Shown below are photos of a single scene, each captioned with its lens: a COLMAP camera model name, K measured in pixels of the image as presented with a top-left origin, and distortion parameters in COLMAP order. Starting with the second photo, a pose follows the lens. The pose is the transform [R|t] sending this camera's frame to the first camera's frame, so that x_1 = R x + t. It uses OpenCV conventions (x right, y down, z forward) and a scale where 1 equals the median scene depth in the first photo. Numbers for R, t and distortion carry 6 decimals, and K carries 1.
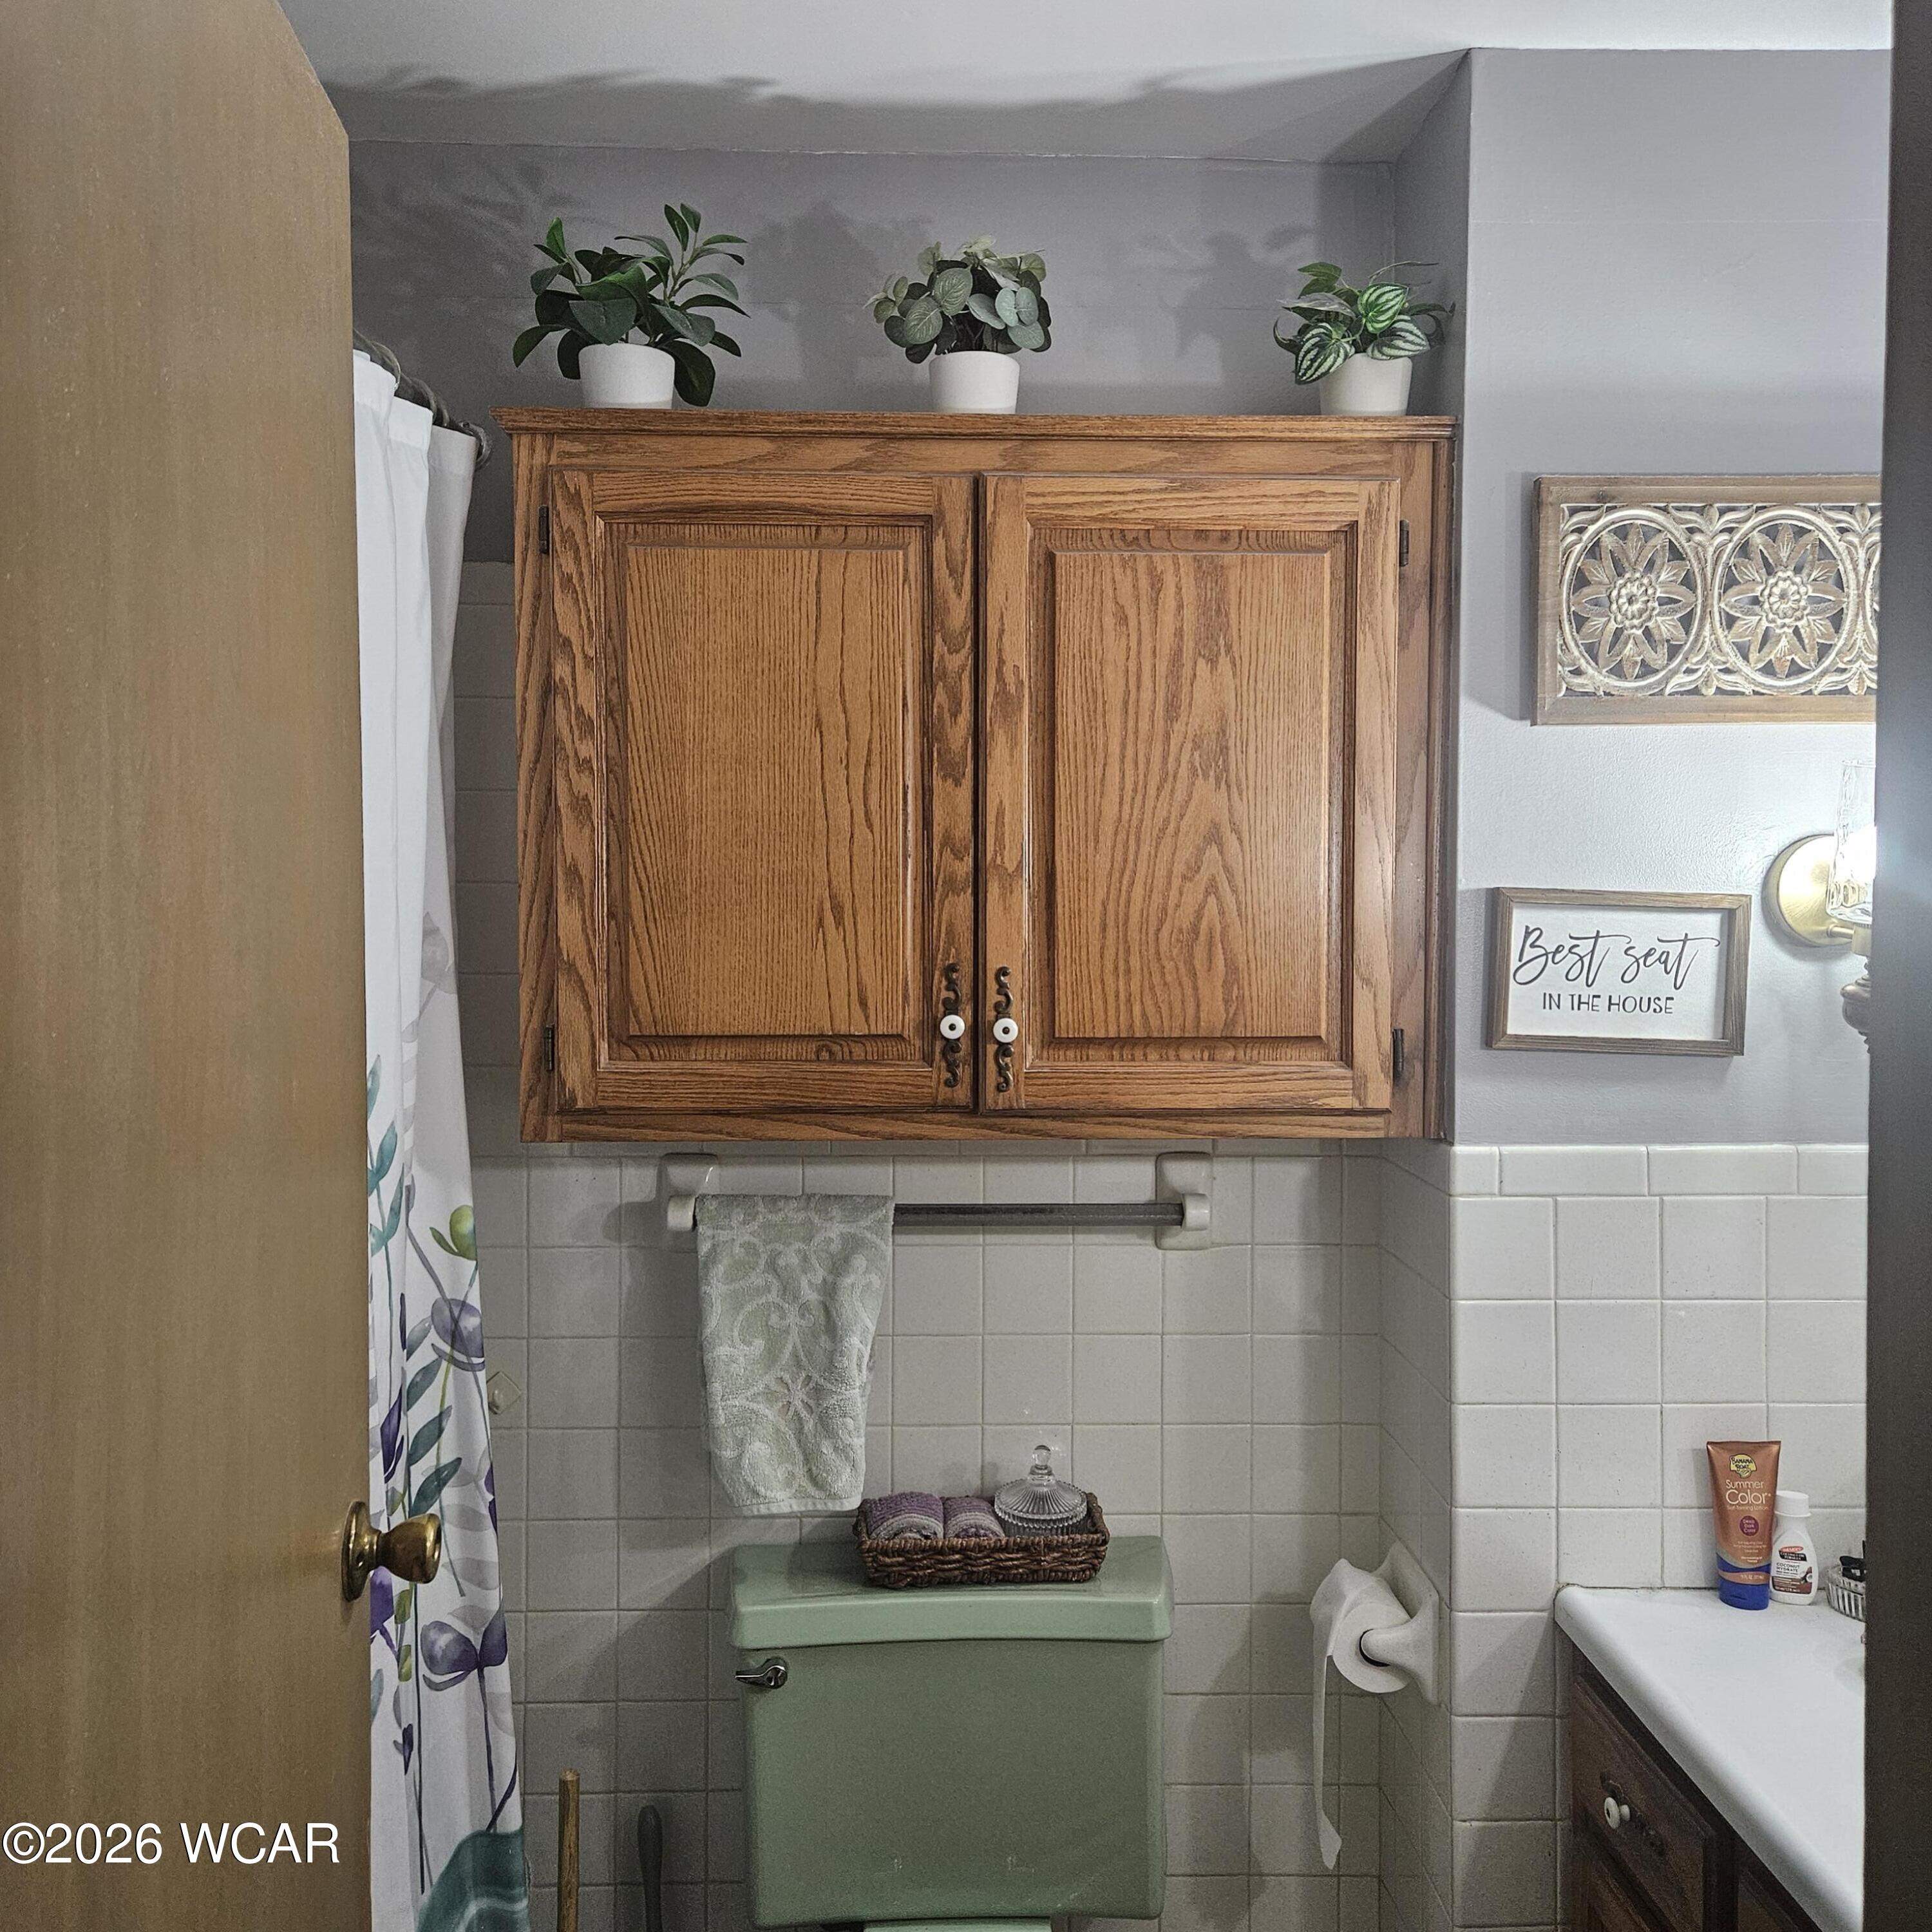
lens RADIAL K [[1682.0, 0, 973.9], [0, 1682.0, 957.8], [0, 0, 1]] dist [0.092932, -0.096292]
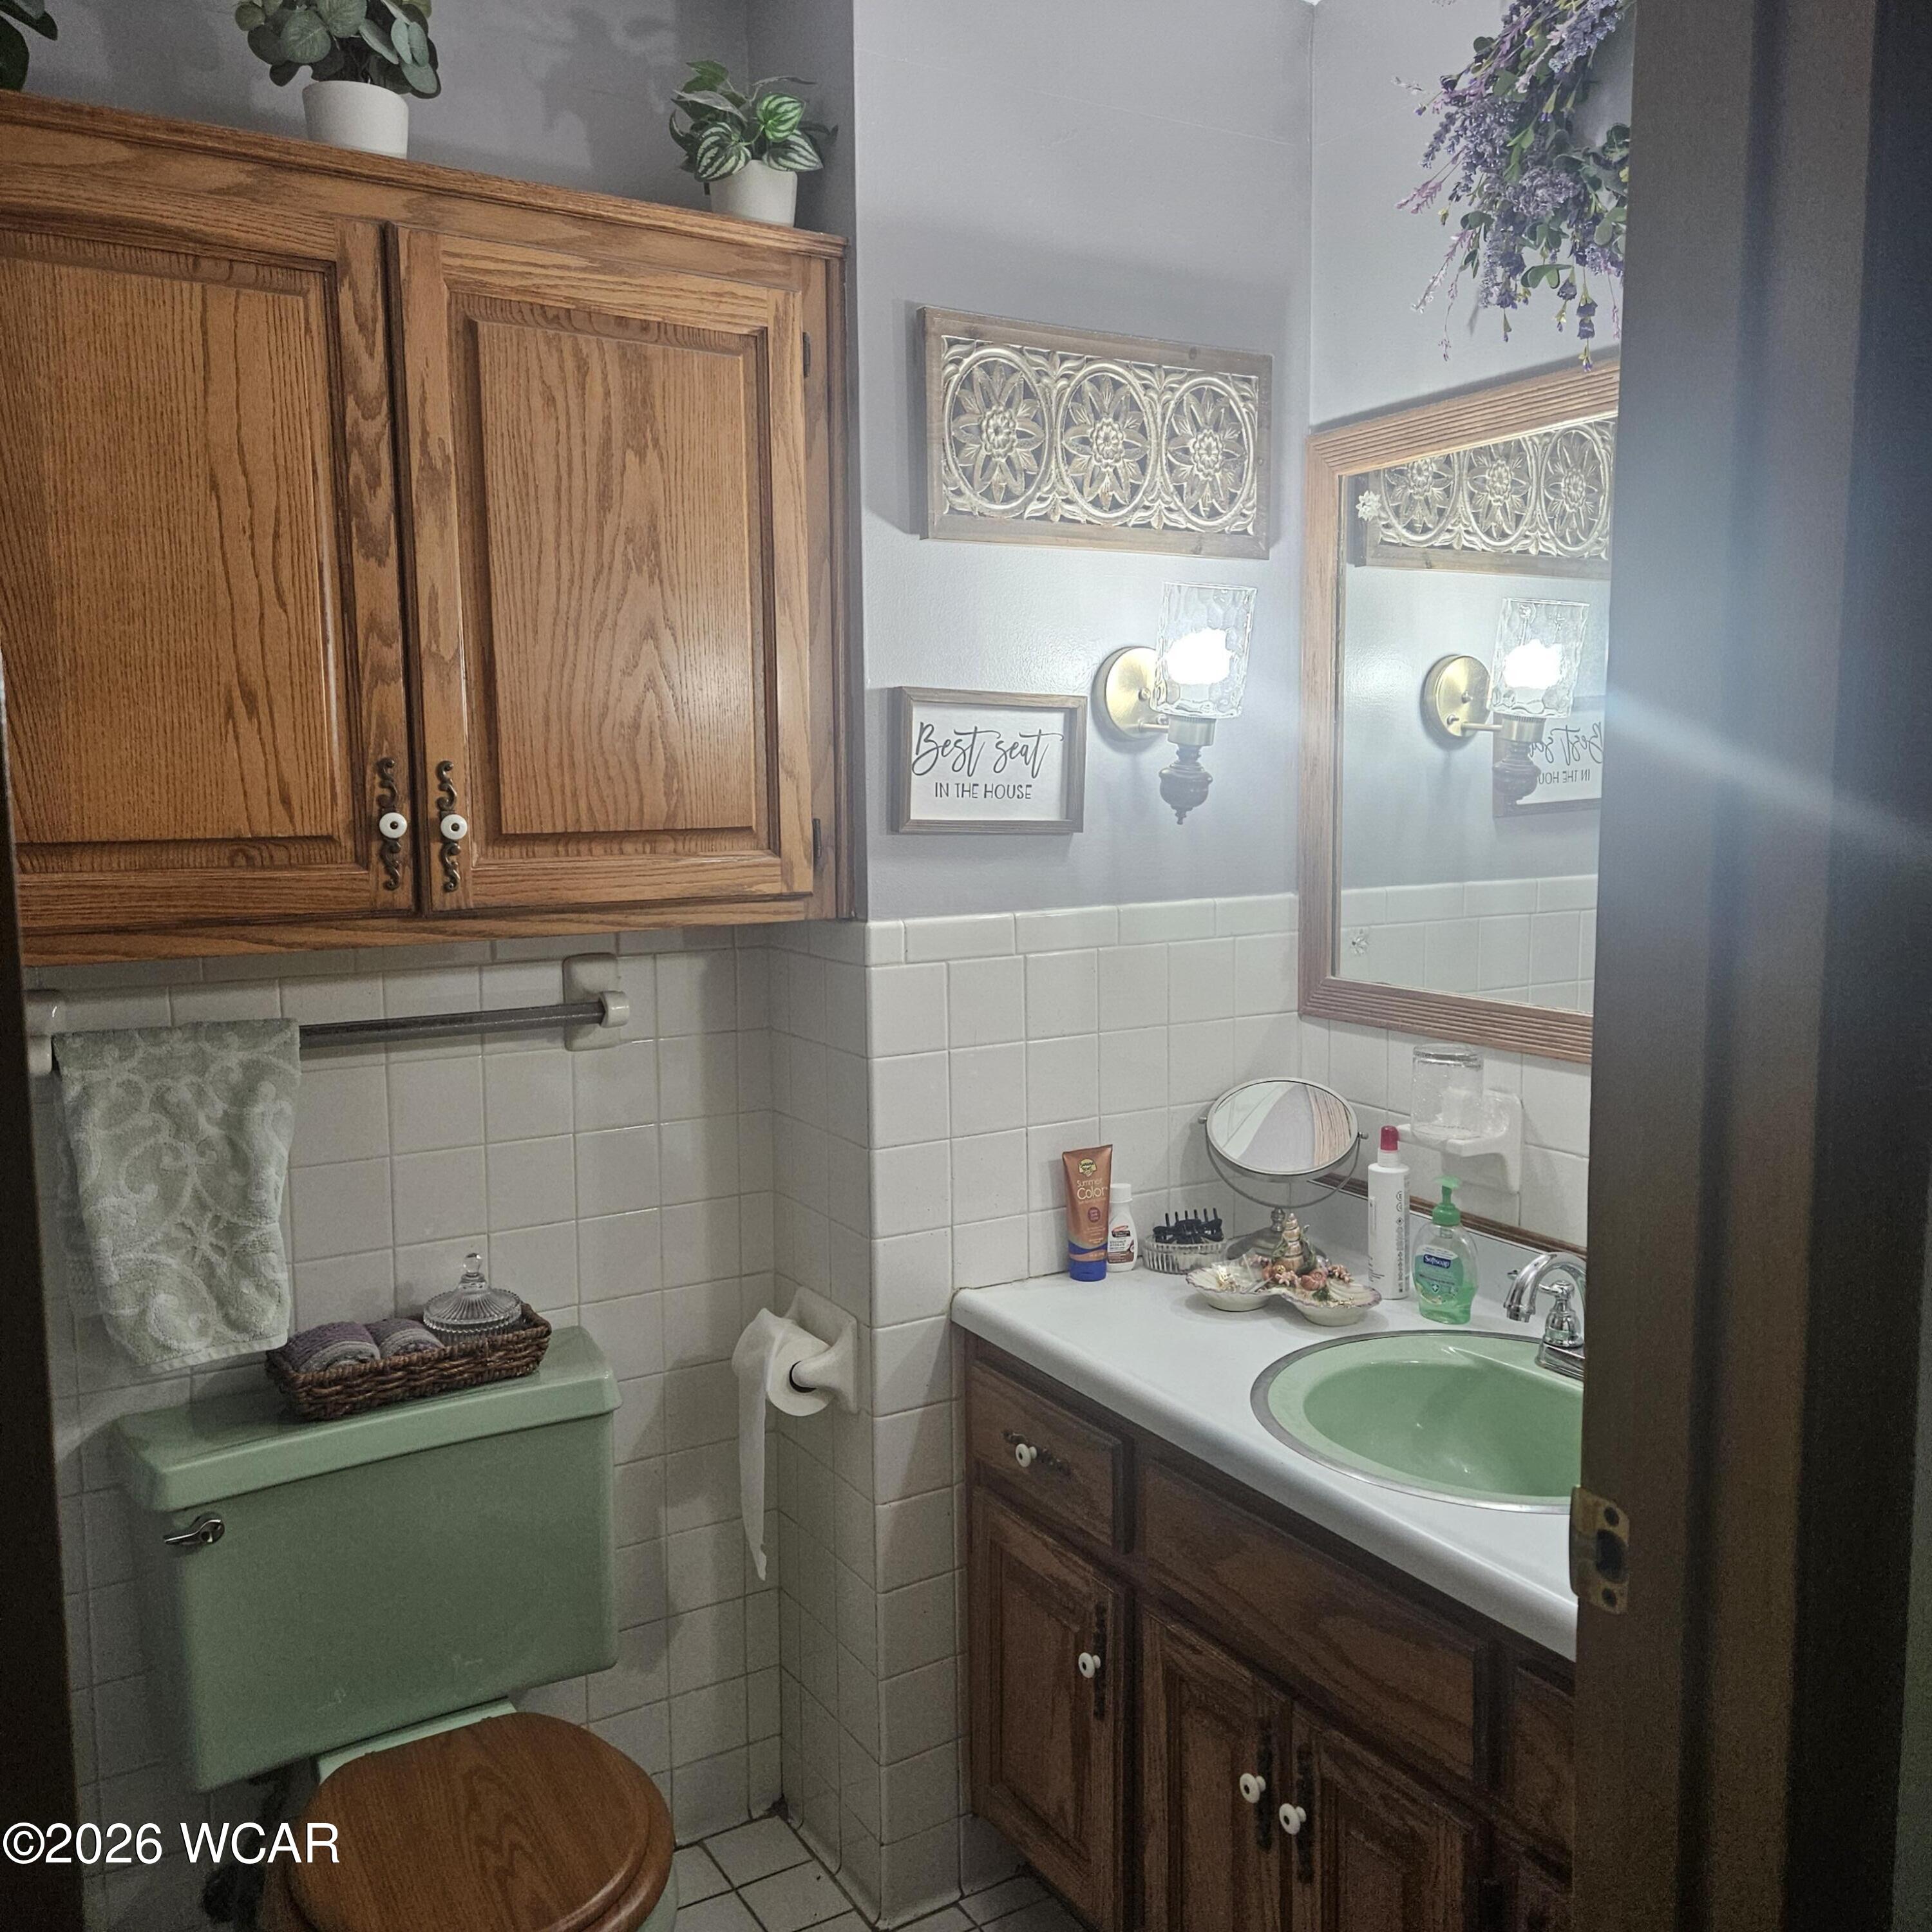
lens RADIAL K [[1682.0, 0, 973.9], [0, 1682.0, 957.8], [0, 0, 1]] dist [0.092932, -0.096292]
pose [[0.872312, -0.064598, 0.484664, -0.194327], [0.023959, 0.995691, 0.089587, 0.037237], [-0.488363, -0.066535, 0.870100, 0.003192]]
